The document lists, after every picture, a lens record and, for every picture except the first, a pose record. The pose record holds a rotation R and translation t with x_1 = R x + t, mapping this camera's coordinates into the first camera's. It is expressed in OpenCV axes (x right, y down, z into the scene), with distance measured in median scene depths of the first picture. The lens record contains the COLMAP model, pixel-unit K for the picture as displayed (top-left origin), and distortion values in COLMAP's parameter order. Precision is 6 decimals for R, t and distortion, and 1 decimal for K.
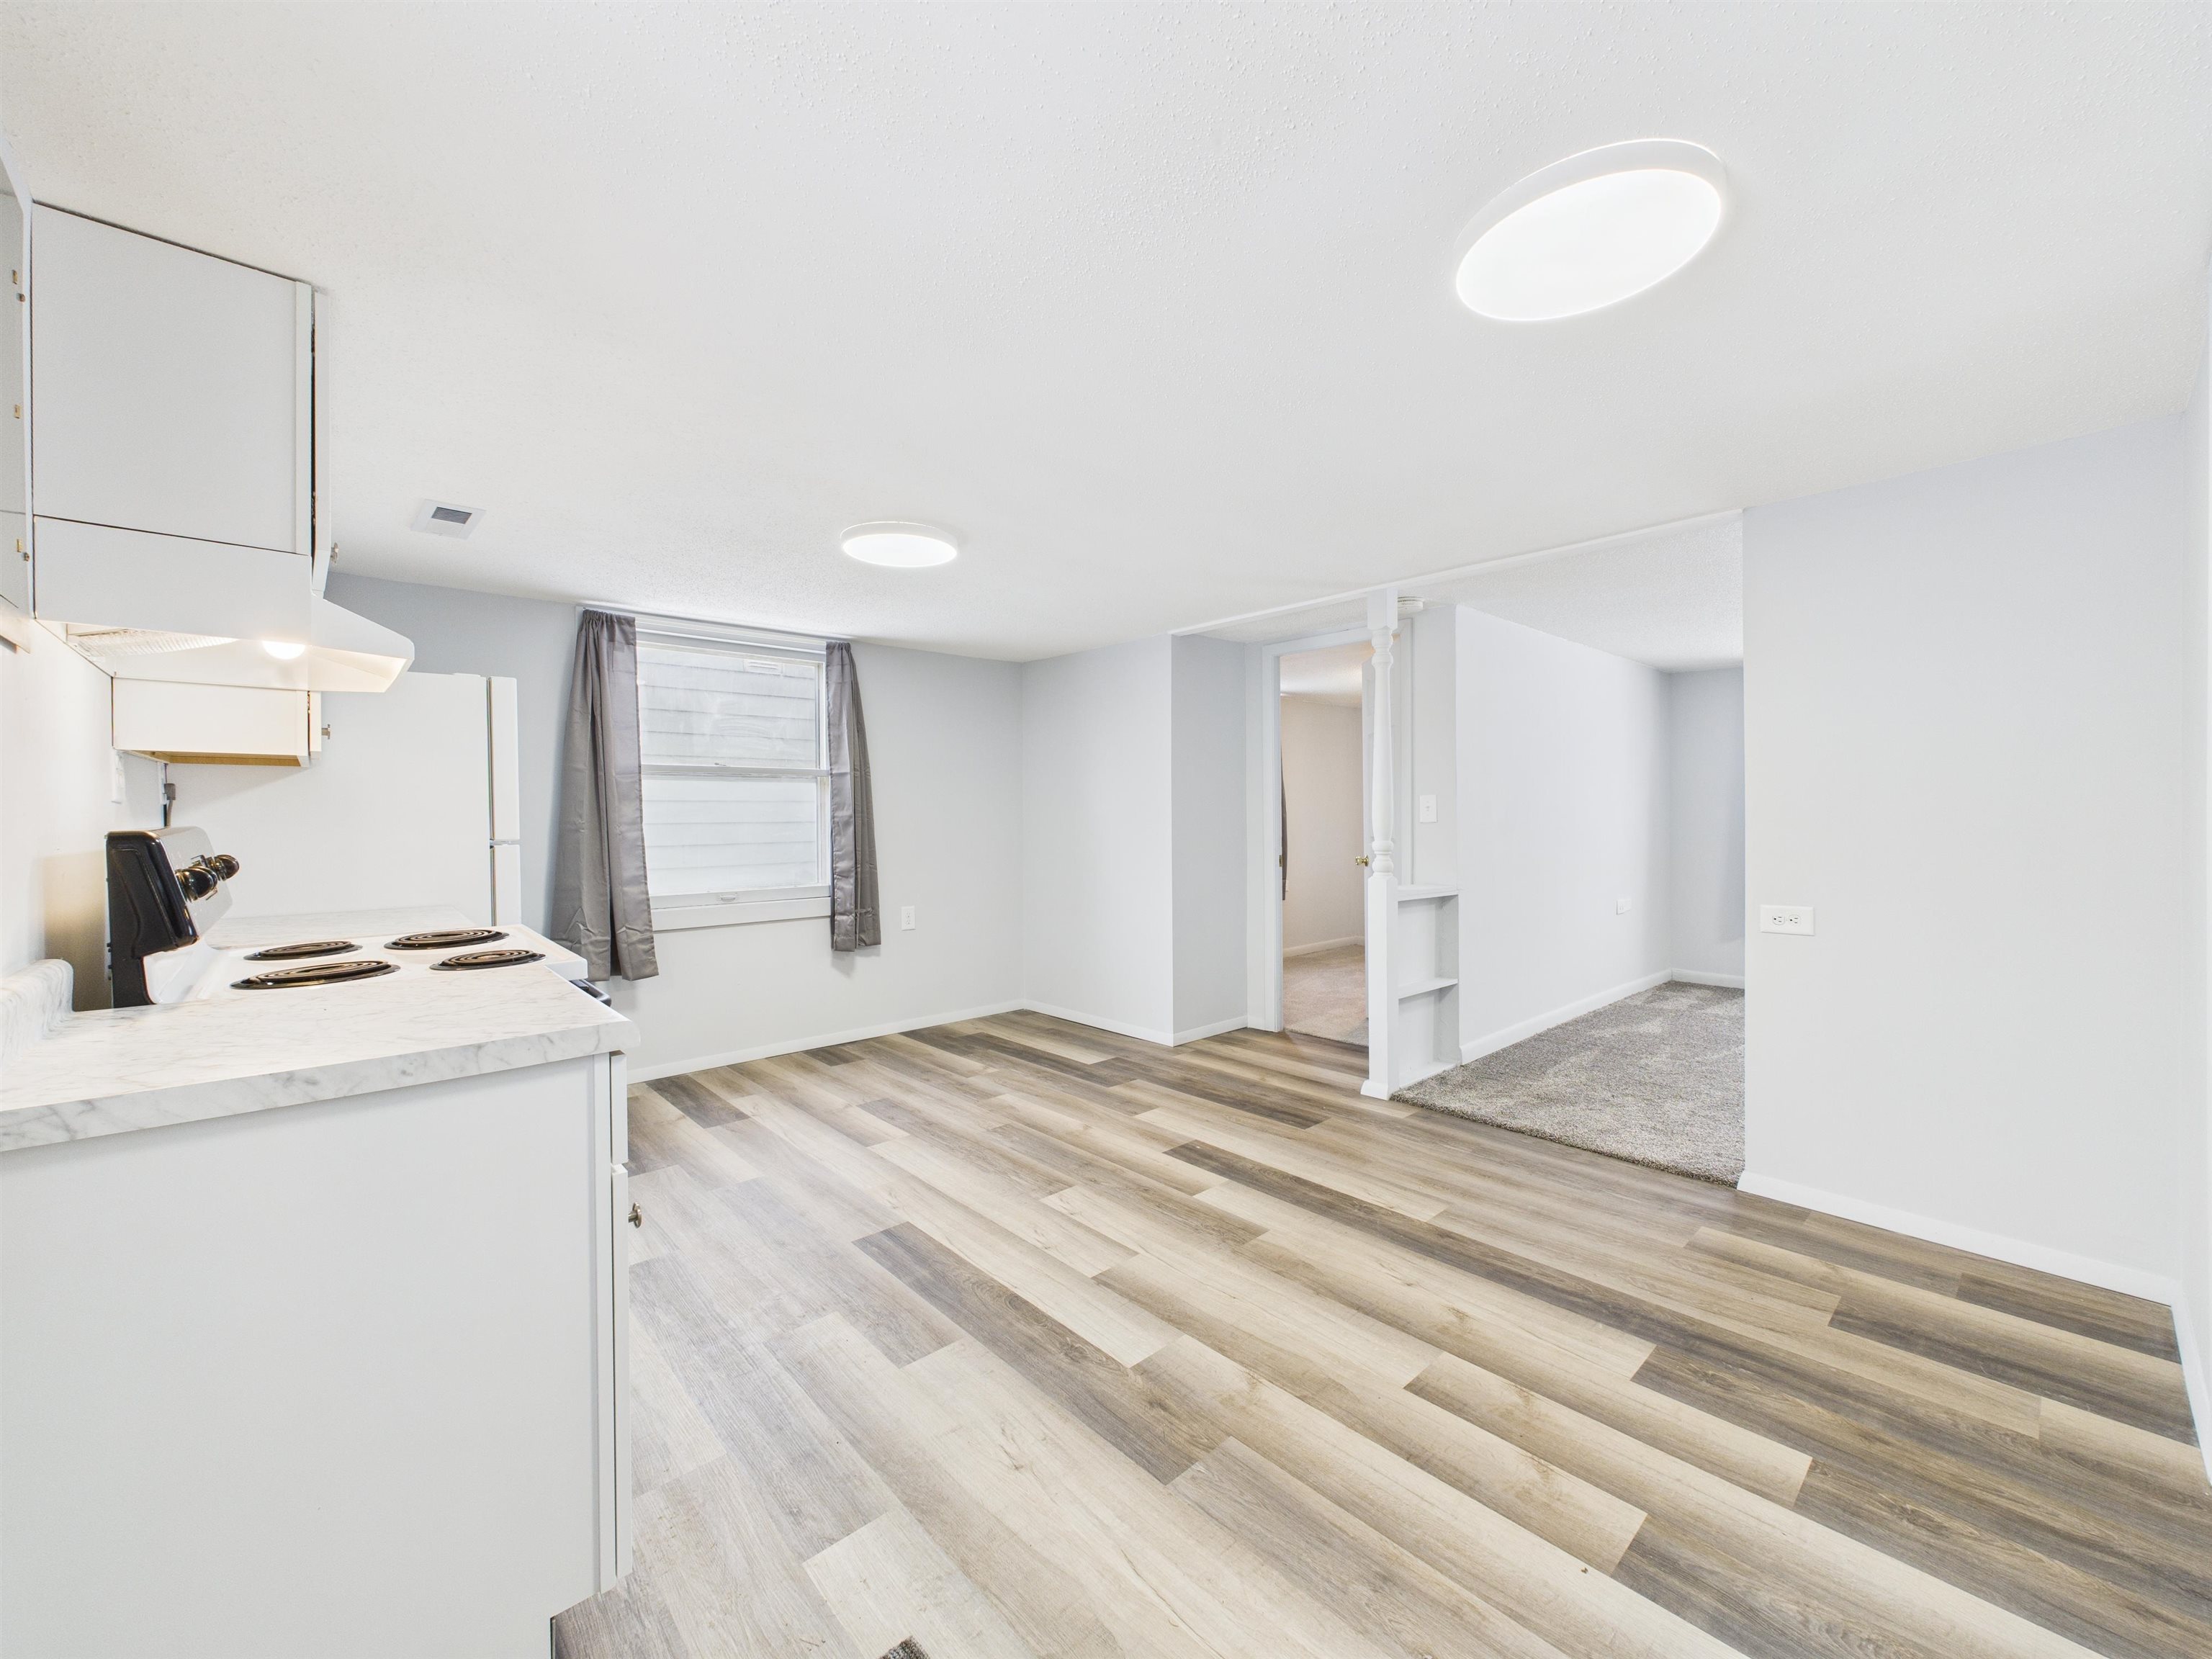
lens RADIAL K [[886.4, 0, 1112.7], [0, 886.4, 821.6], [0, 0, 1]] dist [0.001935, 0.001159]
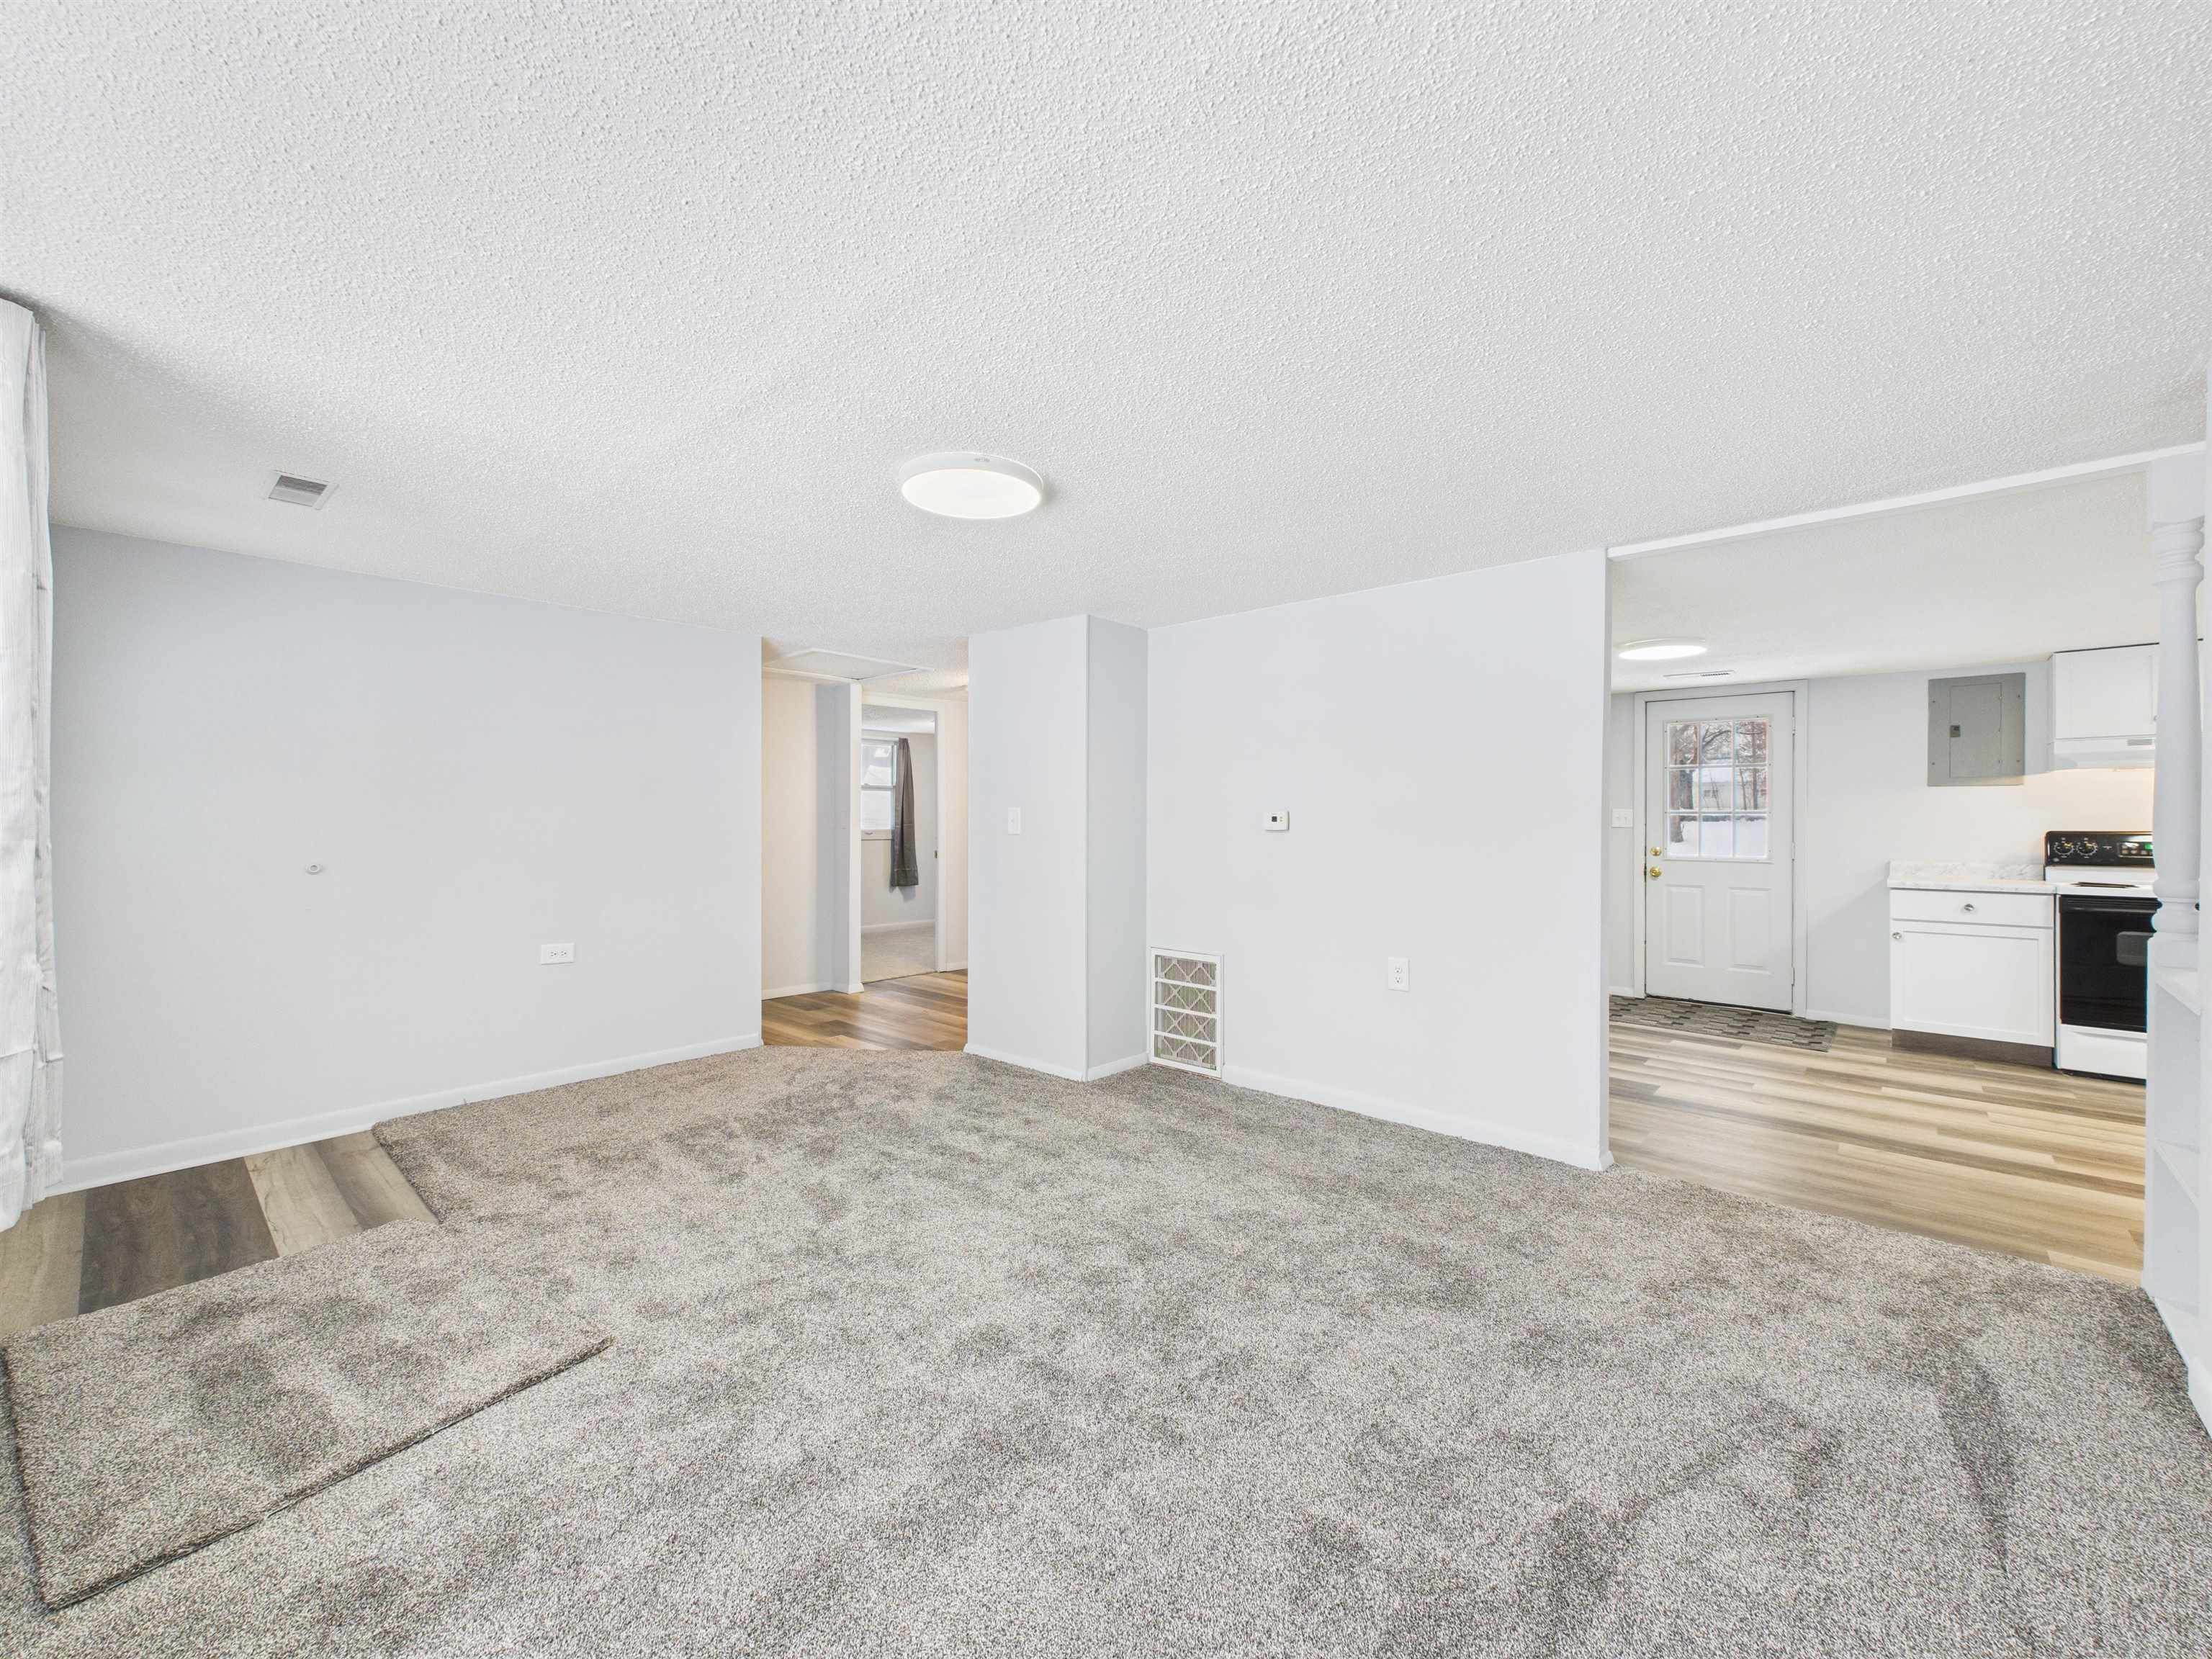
lens RADIAL K [[886.4, 0, 1111.8], [0, 886.4, 817.3], [0, 0, 1]] dist [0.001935, 0.001159]
pose [[-0.994979, 0.001380, -0.100075, 1.421073], [0.000861, 0.999986, 0.005226, -0.031697], [0.100081, 0.005113, -0.994966, 2.009616]]
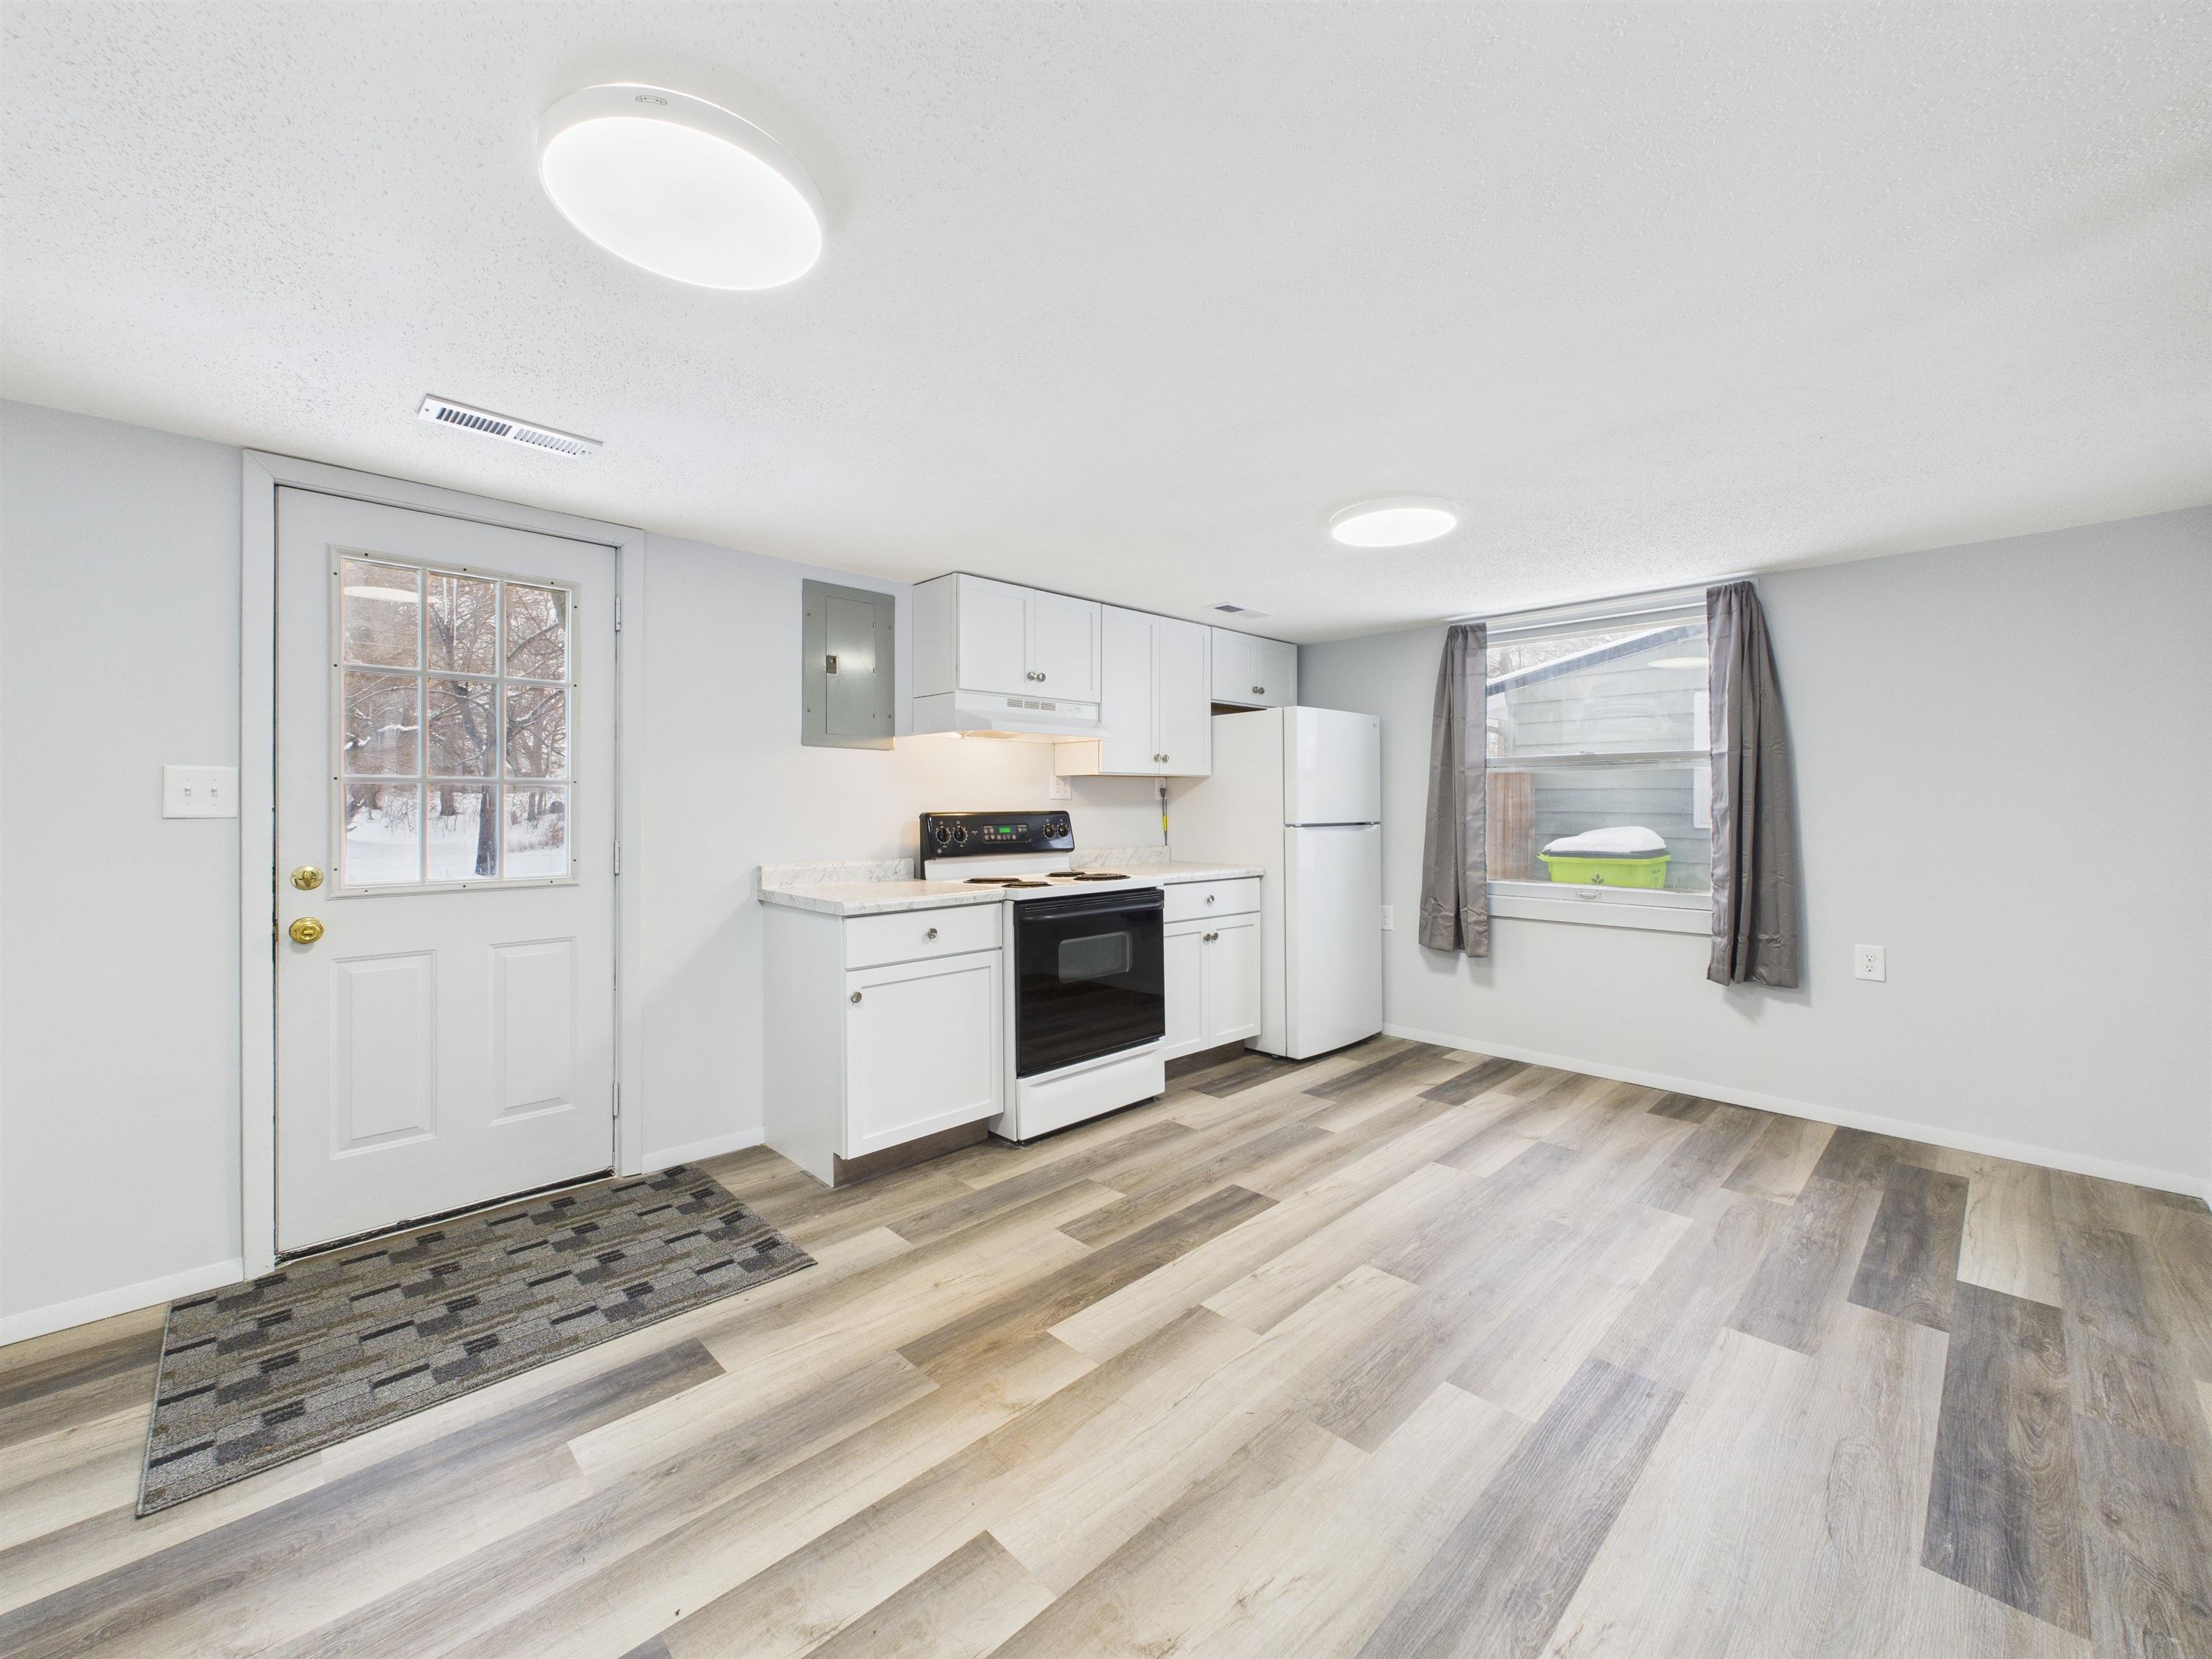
lens RADIAL K [[886.4, 0, 1100.2], [0, 886.4, 808.6], [0, 0, 1]] dist [0.001935, 0.001159]
pose [[0.028524, 0.010415, -0.999539, 0.738052], [-0.007960, 0.999916, 0.010192, -0.015844], [0.999561, 0.007666, 0.028605, 0.704005]]
